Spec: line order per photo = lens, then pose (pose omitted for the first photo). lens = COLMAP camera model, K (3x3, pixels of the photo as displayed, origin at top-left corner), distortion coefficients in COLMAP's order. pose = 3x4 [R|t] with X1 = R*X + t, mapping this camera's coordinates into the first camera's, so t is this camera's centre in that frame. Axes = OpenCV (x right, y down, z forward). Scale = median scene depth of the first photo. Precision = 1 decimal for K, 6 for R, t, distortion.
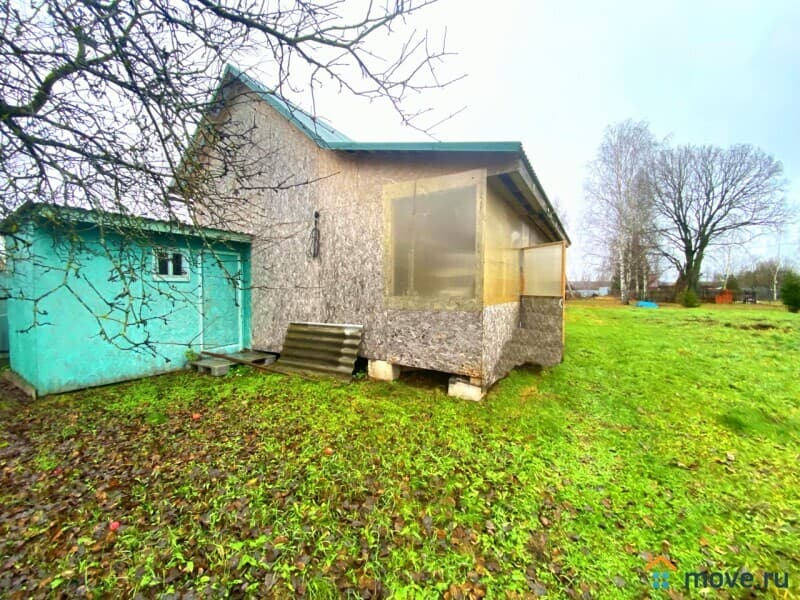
lens RADIAL K [[322.4, 0, 399.4], [0, 322.4, 300.2], [0, 0, 1]] dist [0.025424, -0.020784]
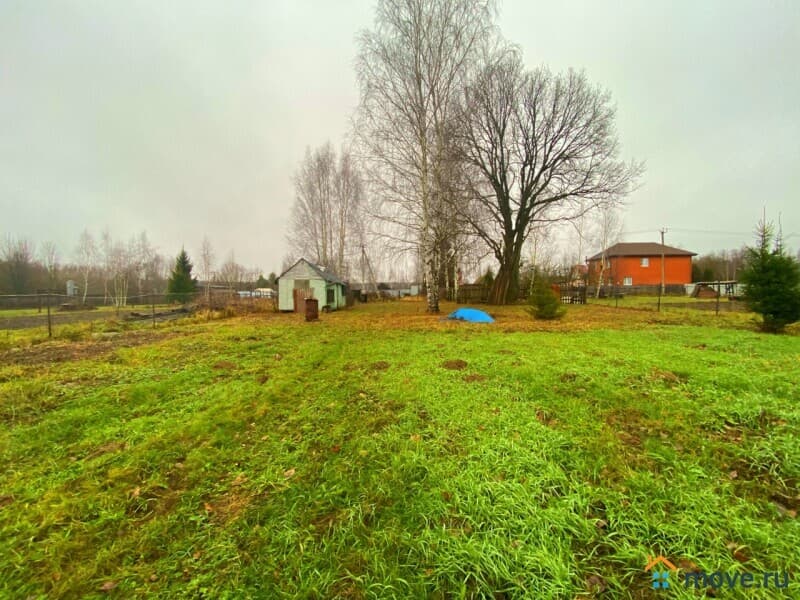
lens RADIAL K [[322.4, 0, 399.4], [0, 322.4, 300.2], [0, 0, 1]] dist [0.025424, -0.020784]
pose [[0.879069, -0.010144, 0.476586, 0.353834], [0.011279, 0.999936, 0.000478, -0.004905], [-0.476560, 0.004955, 0.879128, 0.502579]]
